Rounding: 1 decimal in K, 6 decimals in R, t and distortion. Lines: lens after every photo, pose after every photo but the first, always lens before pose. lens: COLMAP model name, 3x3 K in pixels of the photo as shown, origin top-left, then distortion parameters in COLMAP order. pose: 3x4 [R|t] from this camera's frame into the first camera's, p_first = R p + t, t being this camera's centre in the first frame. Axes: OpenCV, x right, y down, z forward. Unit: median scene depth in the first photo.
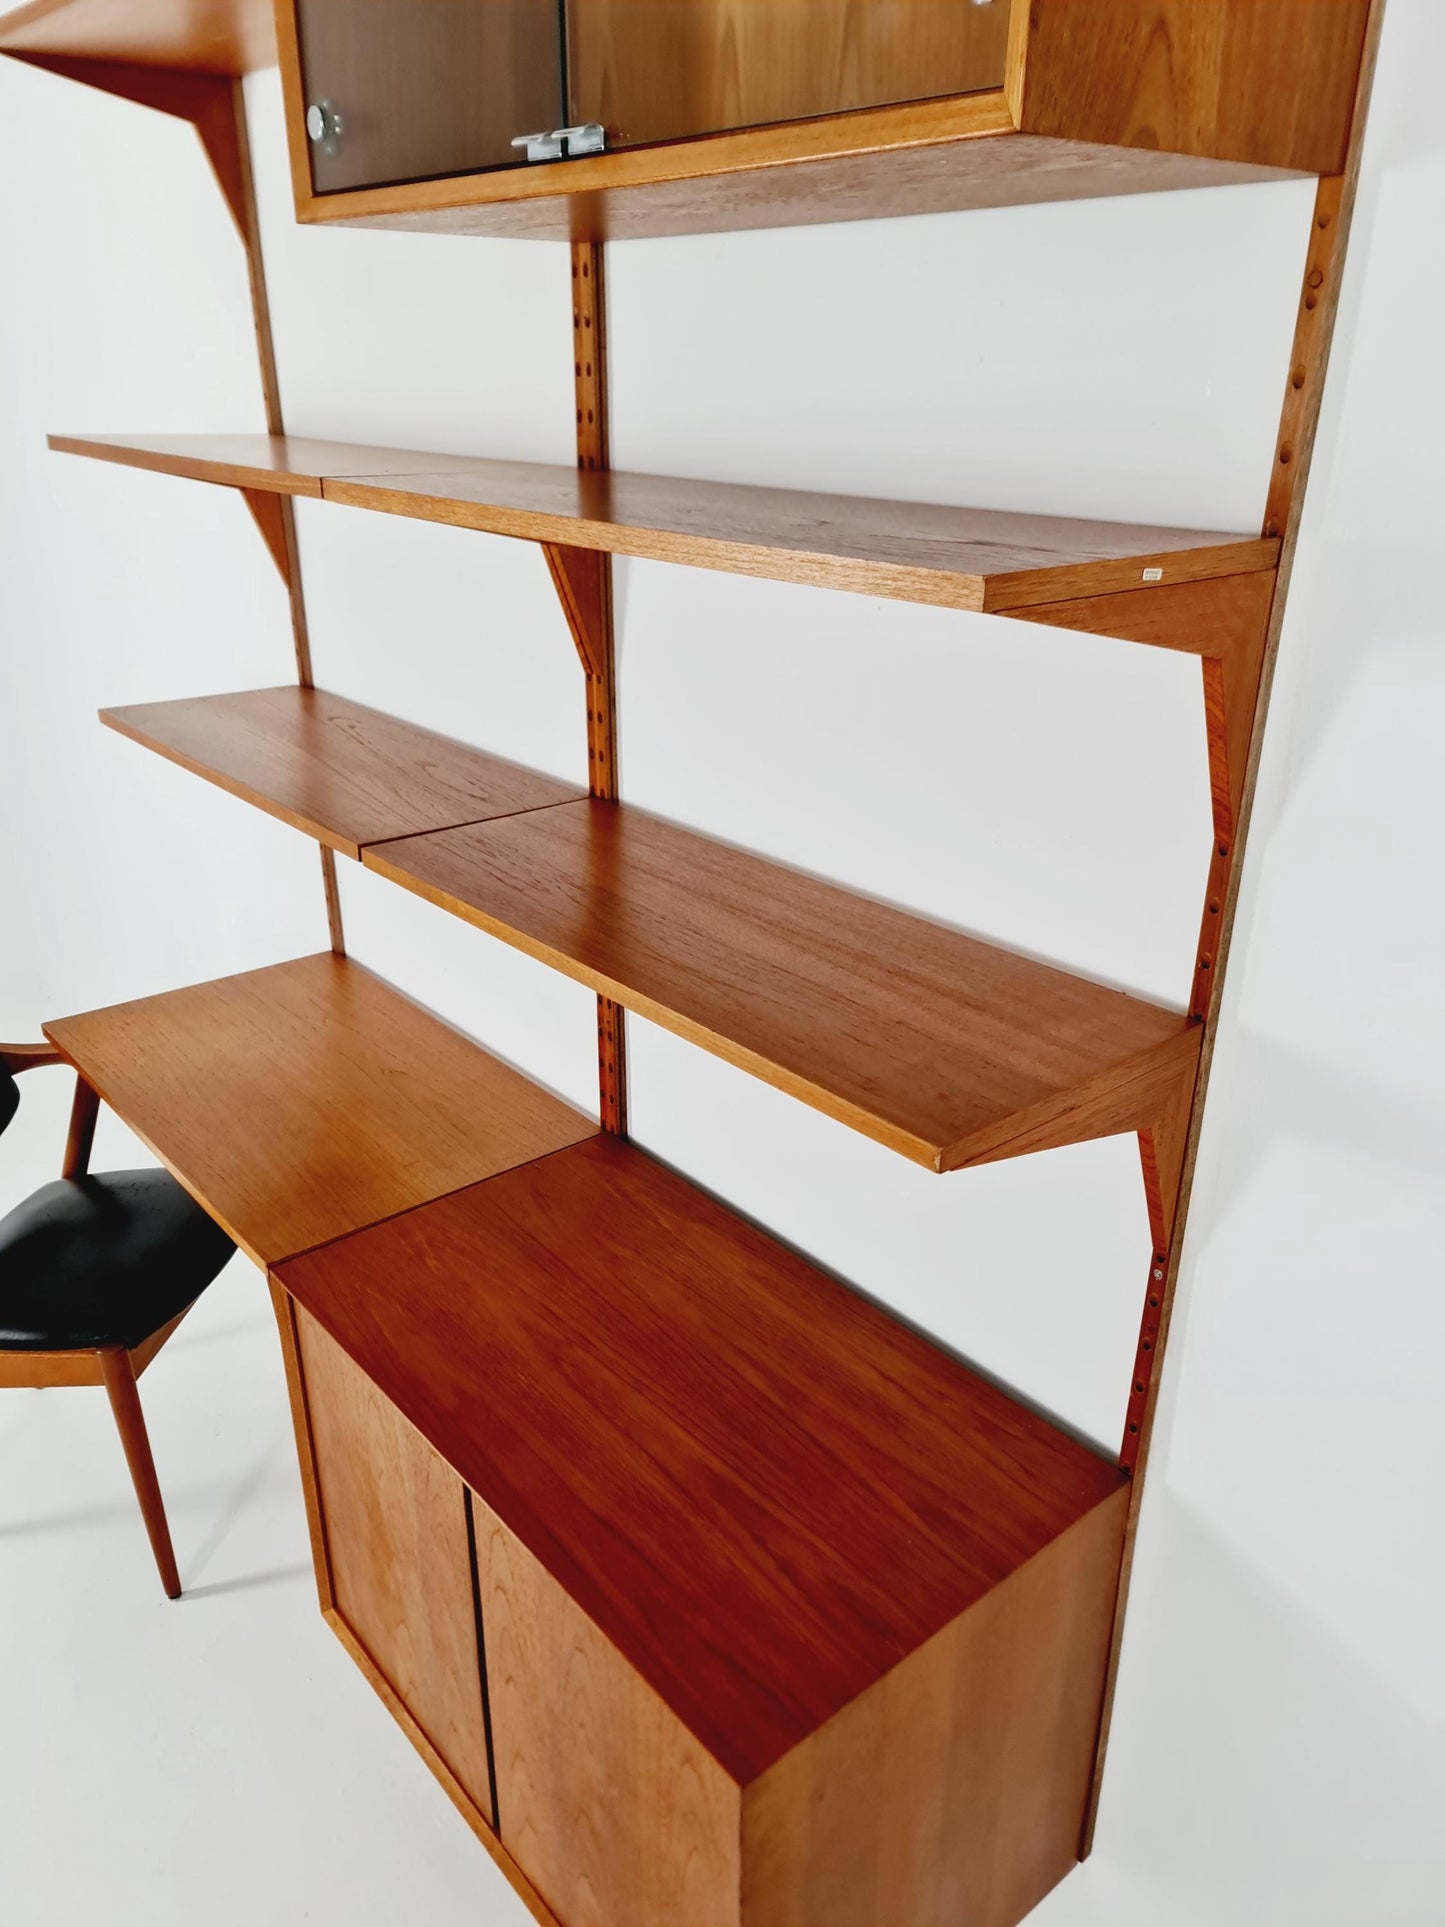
lens RADIAL K [[1406.8, 0, 721.7], [0, 1406.8, 986.5], [0, 0, 1]] dist [0.050891, -0.004001]
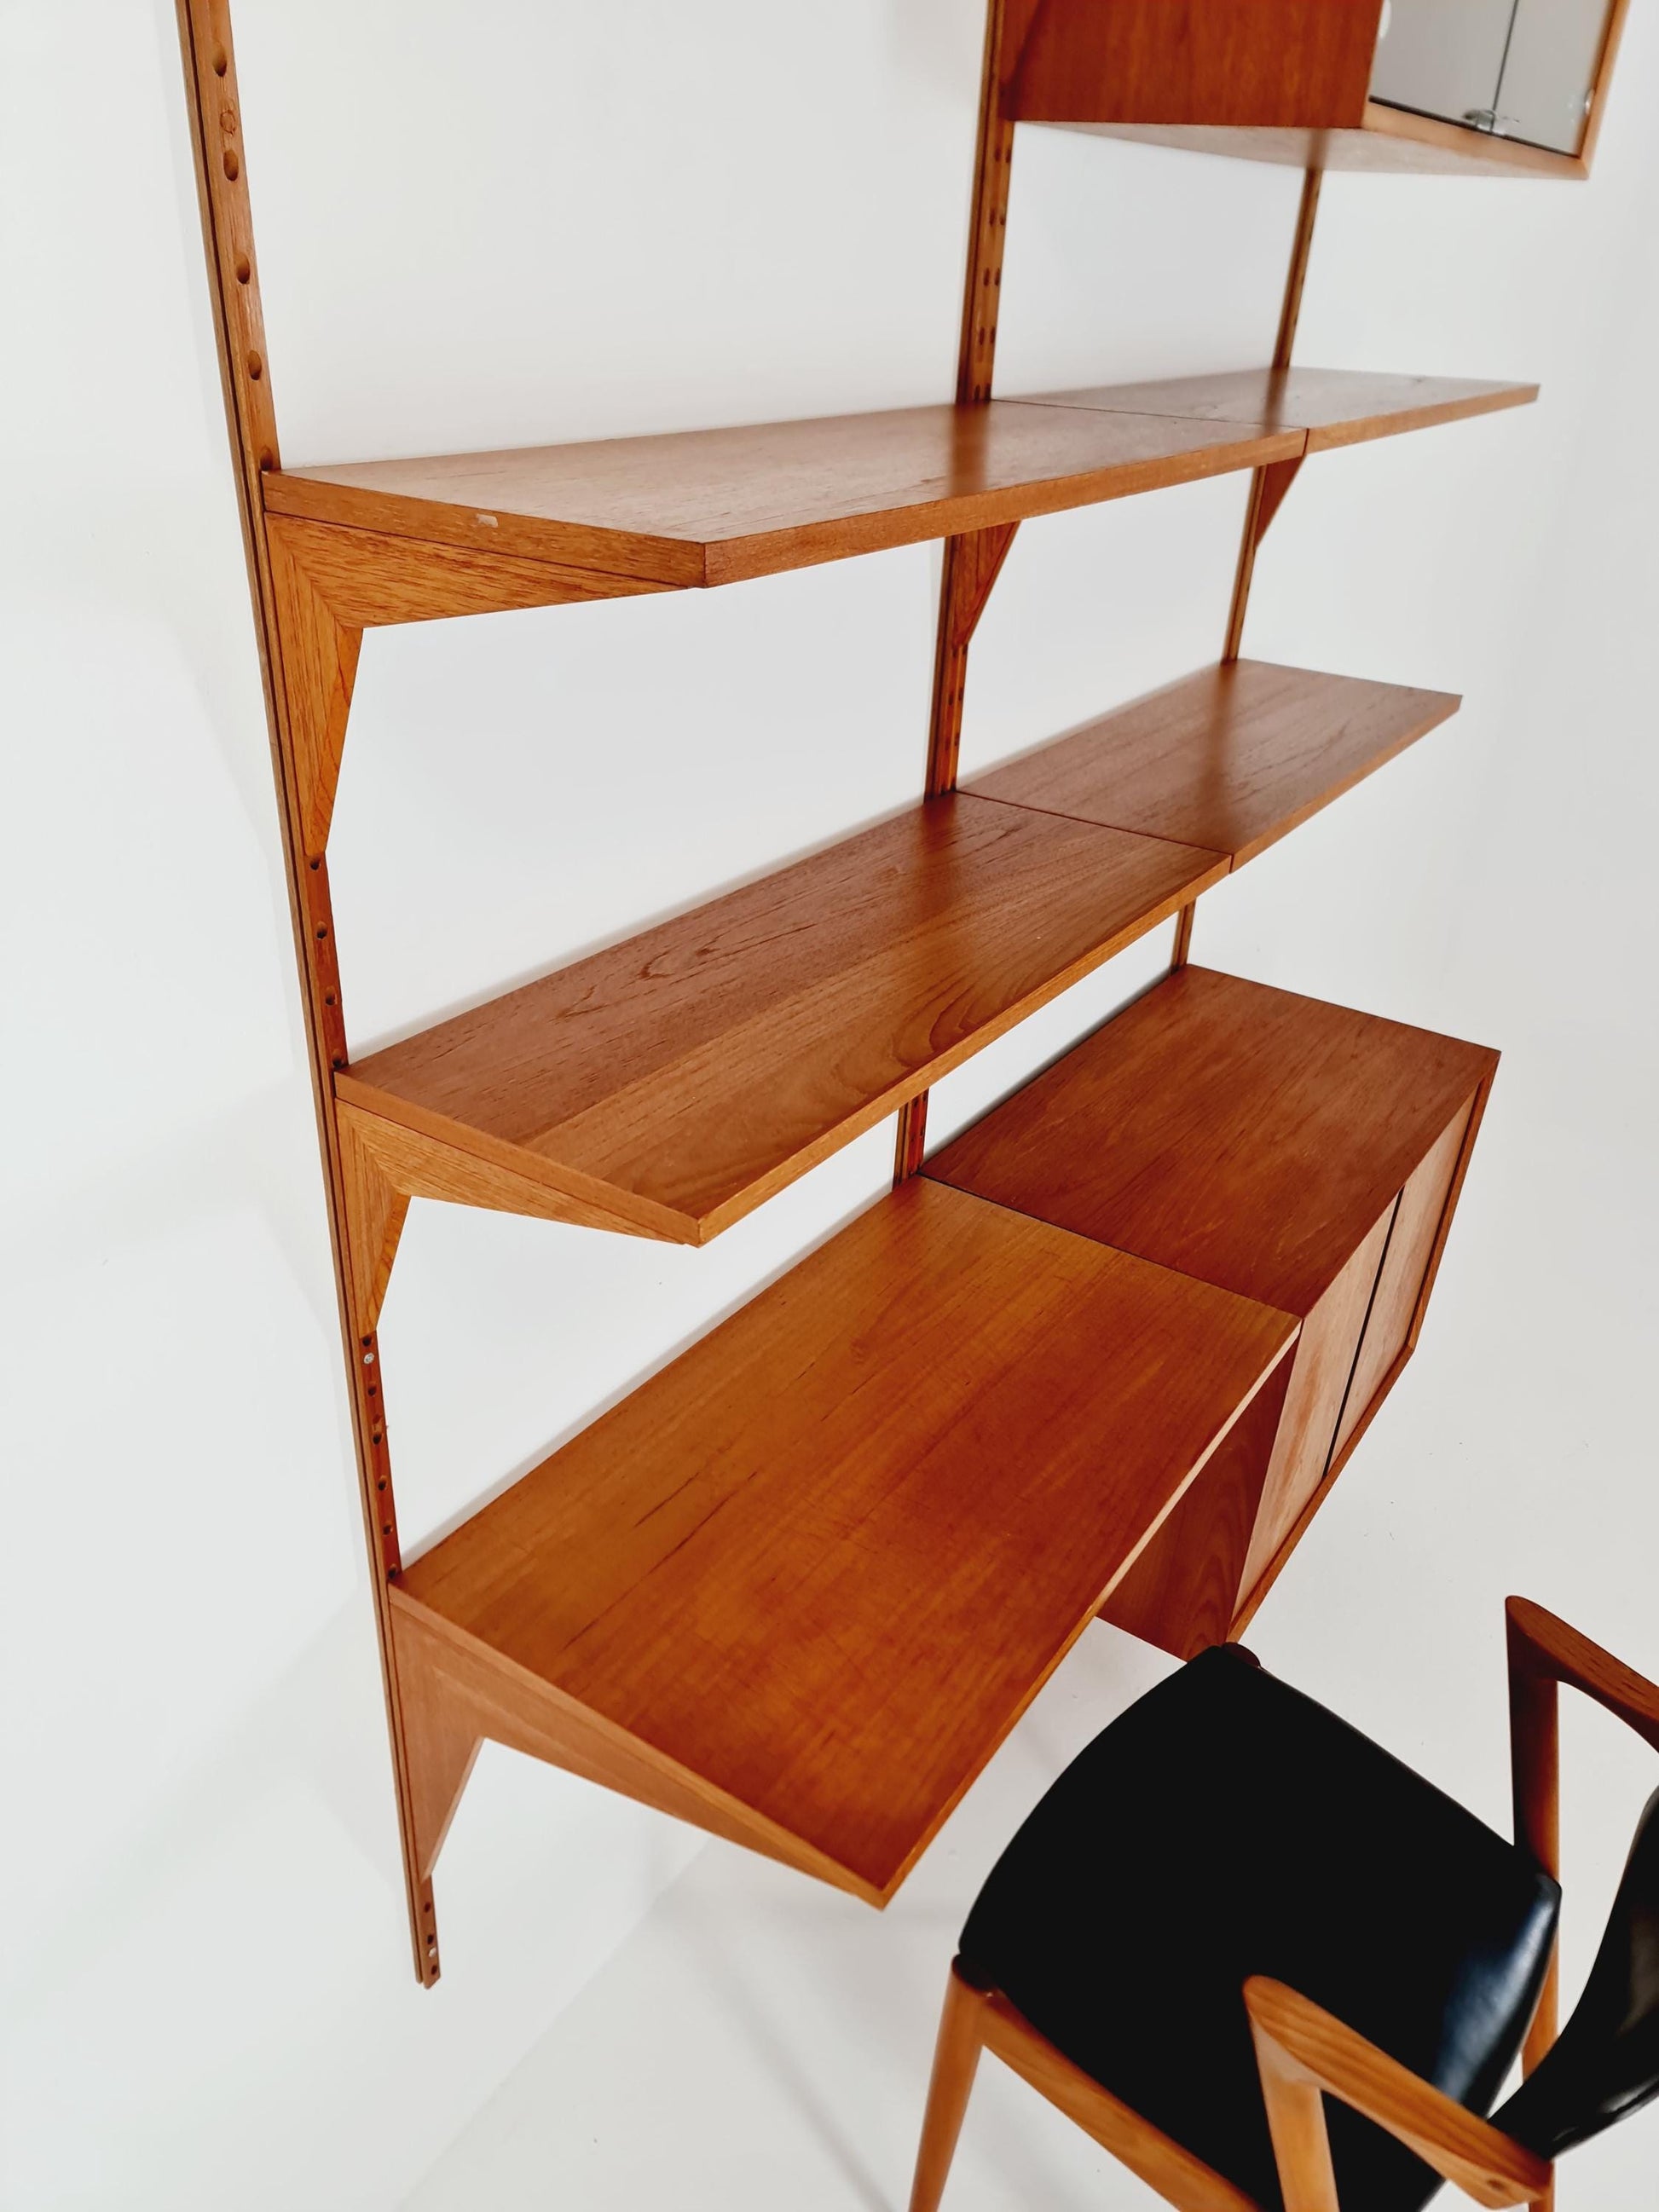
lens RADIAL K [[1610.6, 0, 821.6], [0, 1610.6, 1122.8], [0, 0, 1]] dist [0.073526, -0.061942]
pose [[-0.271404, -0.479341, 0.834609, -1.639386], [0.346550, 0.760325, 0.549371, -0.910099], [-0.897910, 0.438336, -0.040240, 1.981445]]
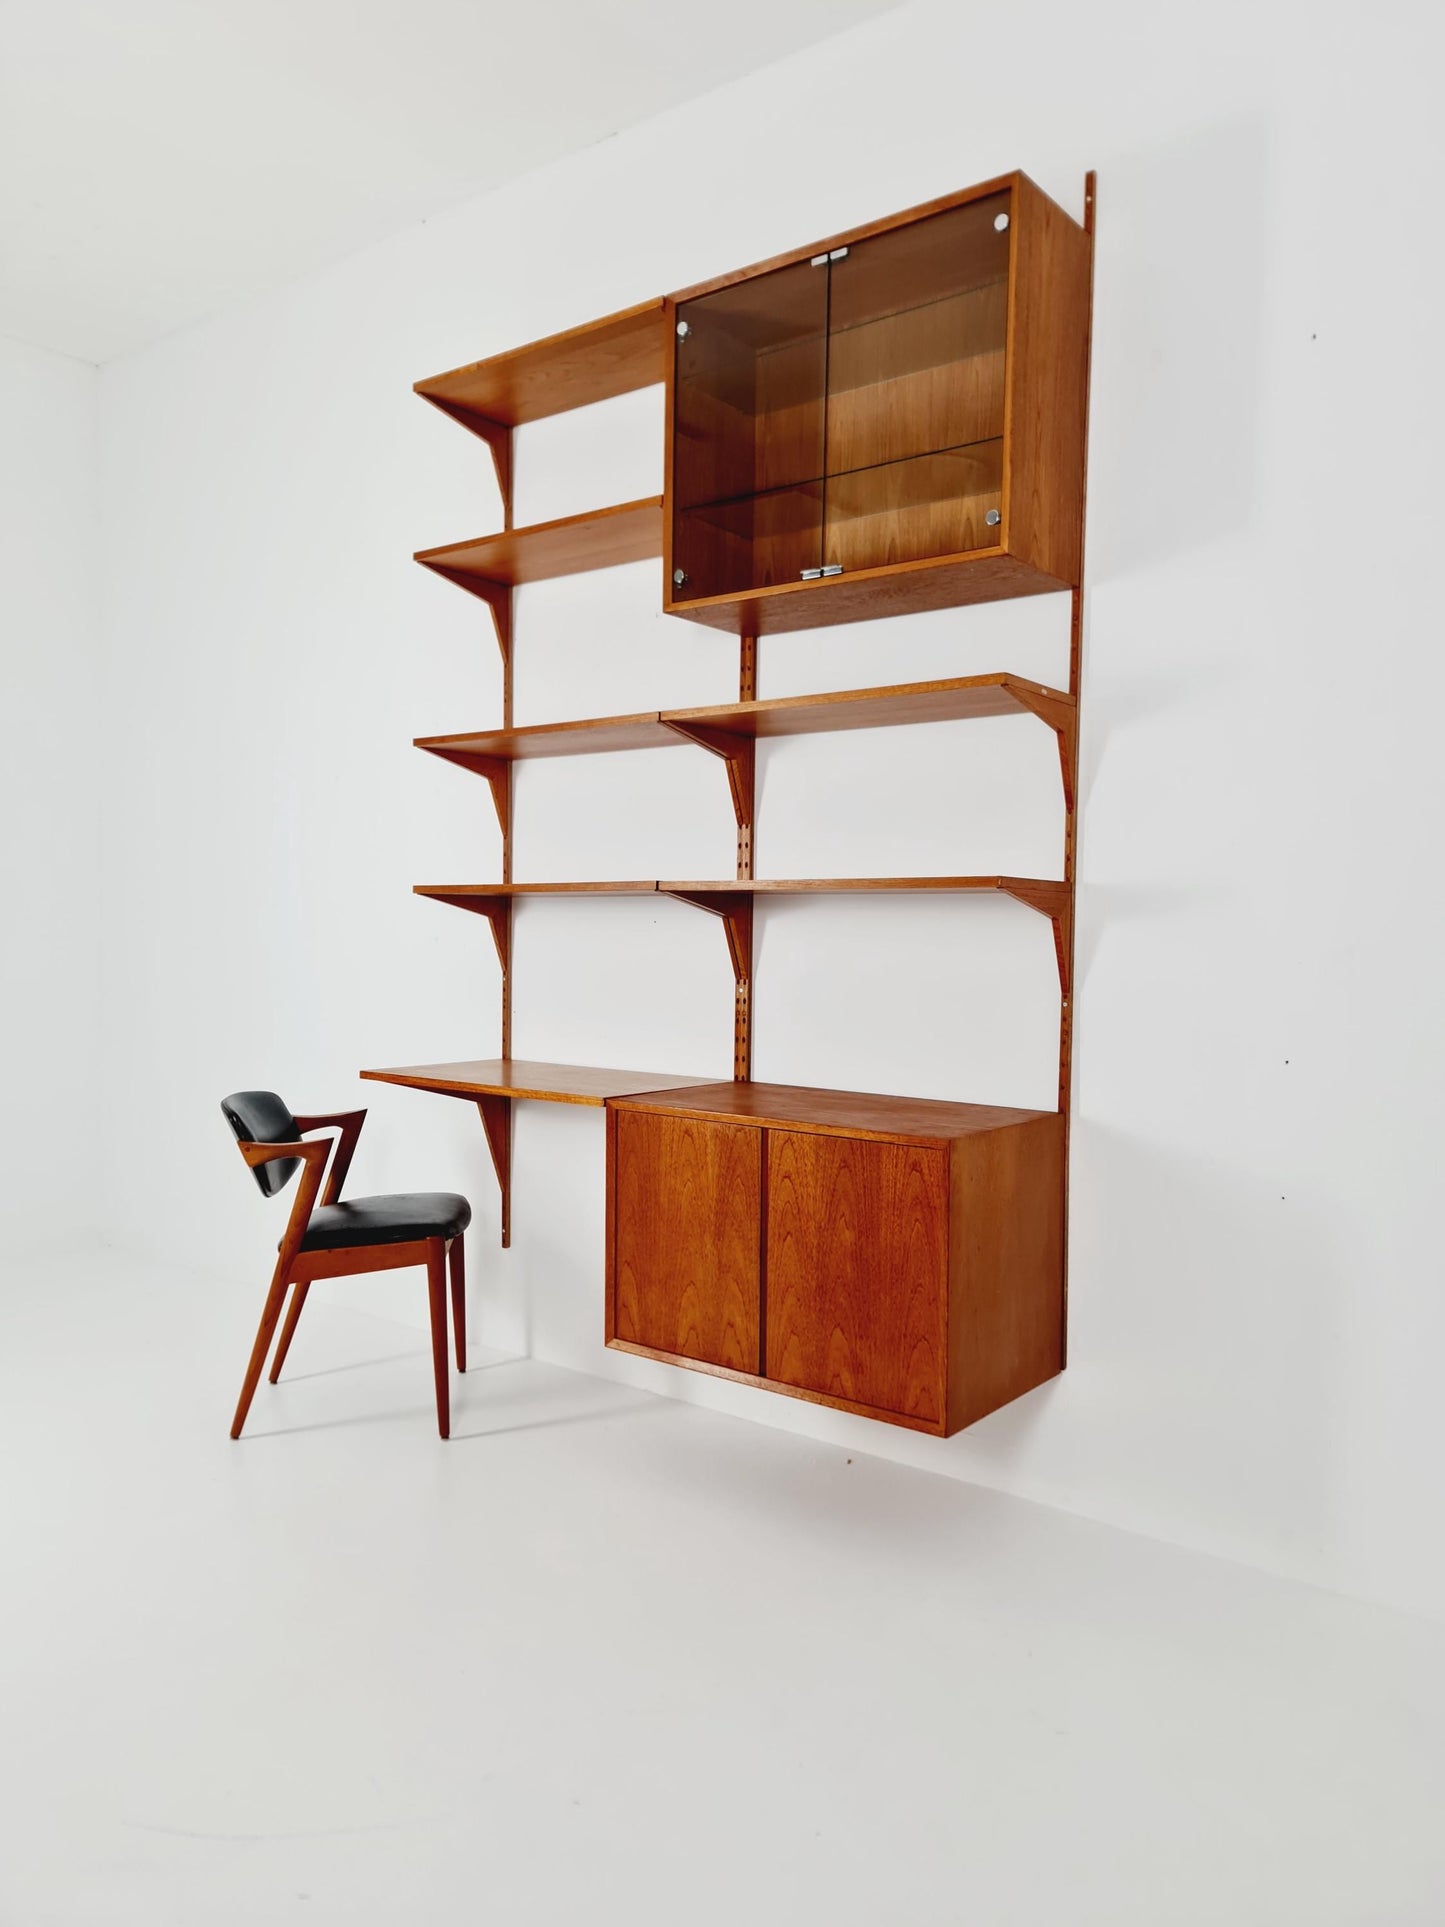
lens RADIAL K [[1392.3, 0, 717.6], [0, 1392.3, 988.3], [0, 0, 1]] dist [0.057538, -0.006550]
pose [[0.979178, 0.001364, 0.202999, -0.856349], [0.073108, 0.930511, -0.358894, 1.148762], [-0.189382, 0.366262, 0.911036, -1.182404]]
